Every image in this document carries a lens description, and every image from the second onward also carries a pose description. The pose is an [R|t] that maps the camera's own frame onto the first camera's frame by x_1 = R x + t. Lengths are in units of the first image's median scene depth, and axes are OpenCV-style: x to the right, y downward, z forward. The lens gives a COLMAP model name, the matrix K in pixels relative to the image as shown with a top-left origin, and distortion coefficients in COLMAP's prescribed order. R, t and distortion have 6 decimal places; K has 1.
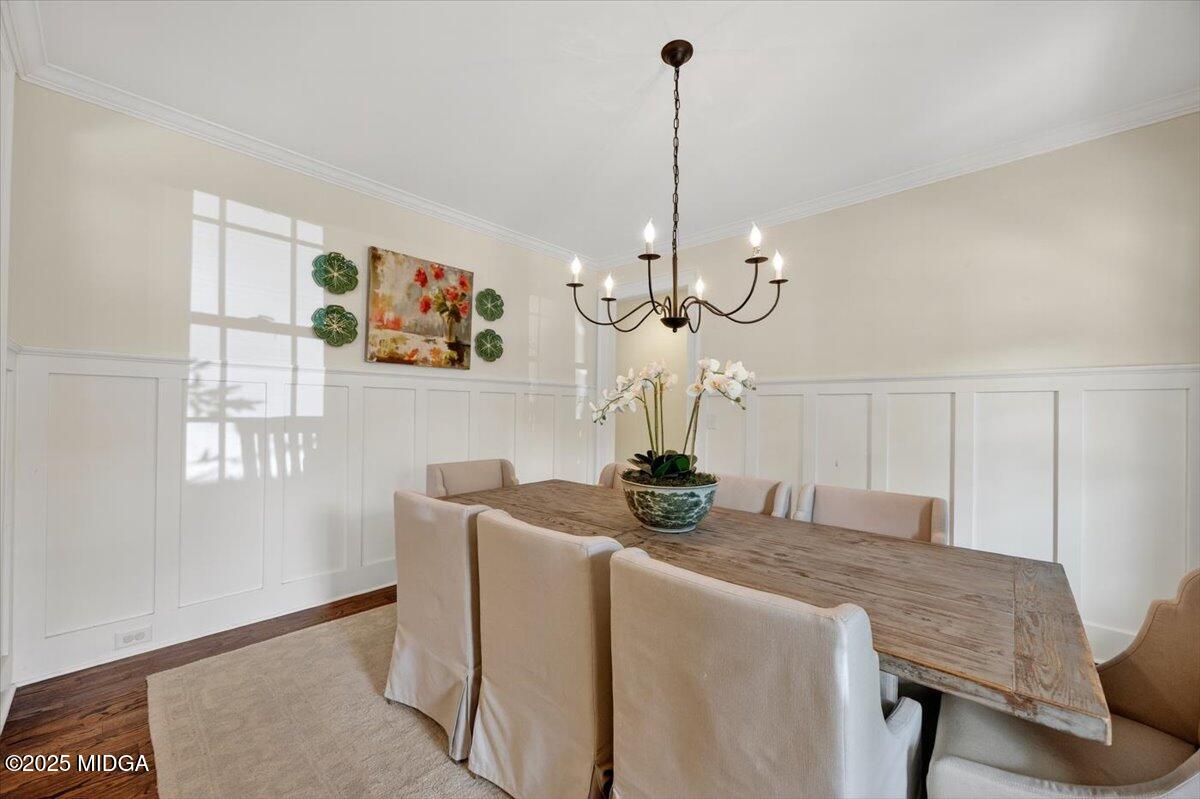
lens RADIAL K [[458.2, 0, 599.6], [0, 458.2, 406.1], [0, 0, 1]] dist [-0.000753, -0.000013]
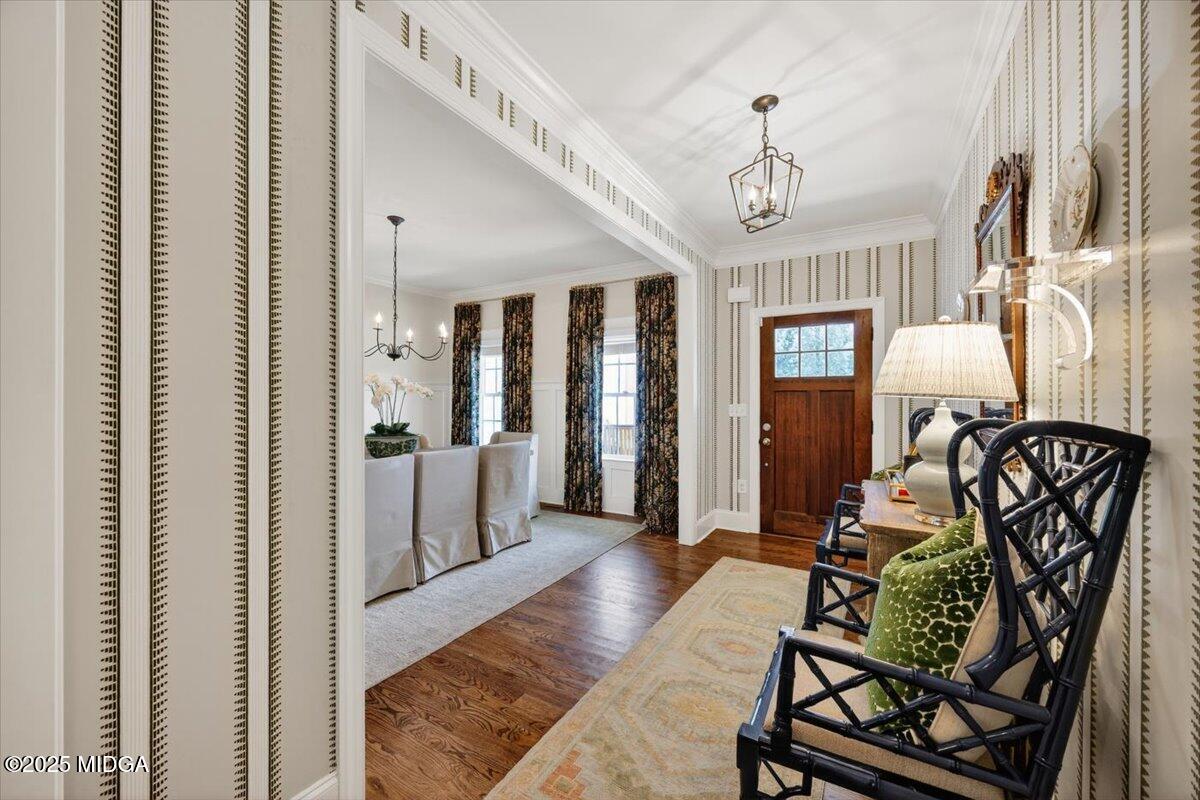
lens RADIAL K [[462.8, 0, 600.0], [0, 462.8, 400.0], [0, 0, 1]] dist [-0.002914, 0.000116]
pose [[-0.208349, -0.016017, 0.977923, -1.160093], [-0.007747, 0.999862, 0.014726, -0.019203], [-0.978024, -0.004507, -0.208444, 0.324468]]
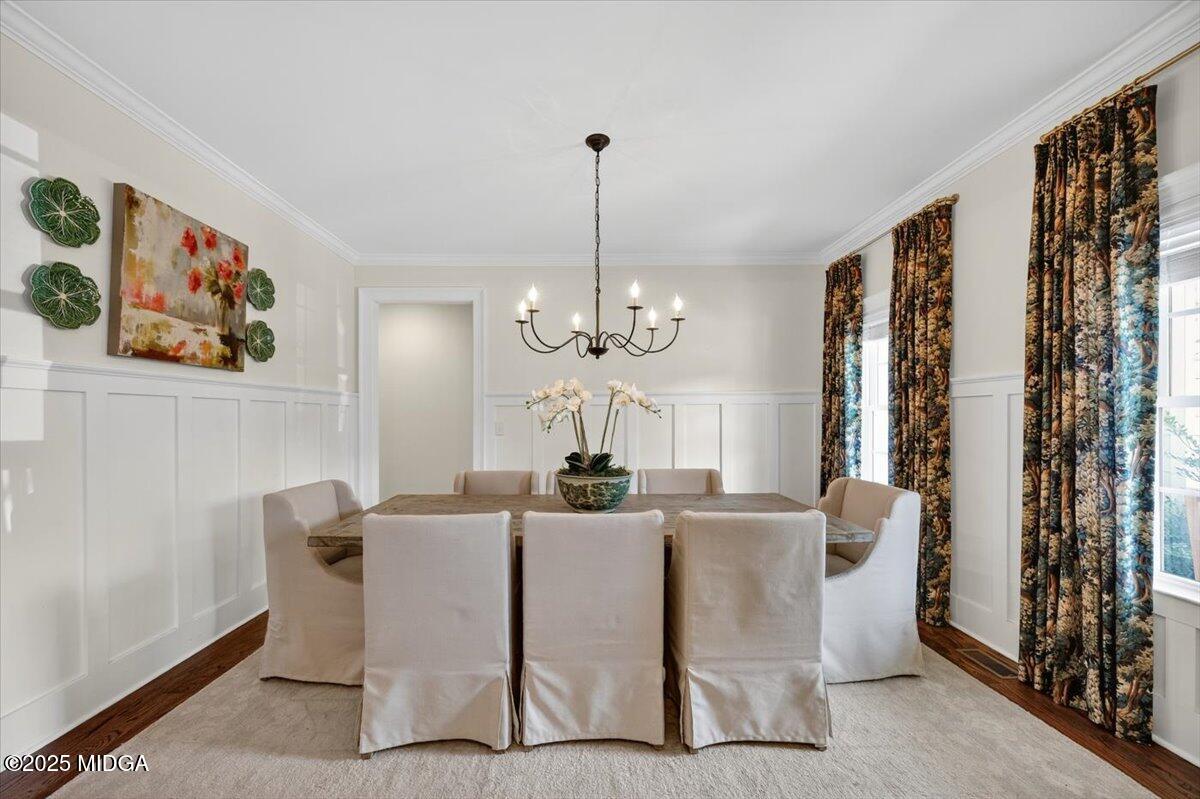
lens RADIAL K [[472.6, 0, 584.1], [0, 472.6, 415.9], [0, 0, 1]] dist [-0.001775, -0.000300]
pose [[0.729470, -0.014571, 0.683858, -0.456286], [0.009670, 0.999893, 0.010989, -0.009325], [-0.683945, -0.001404, 0.729532, 0.033276]]
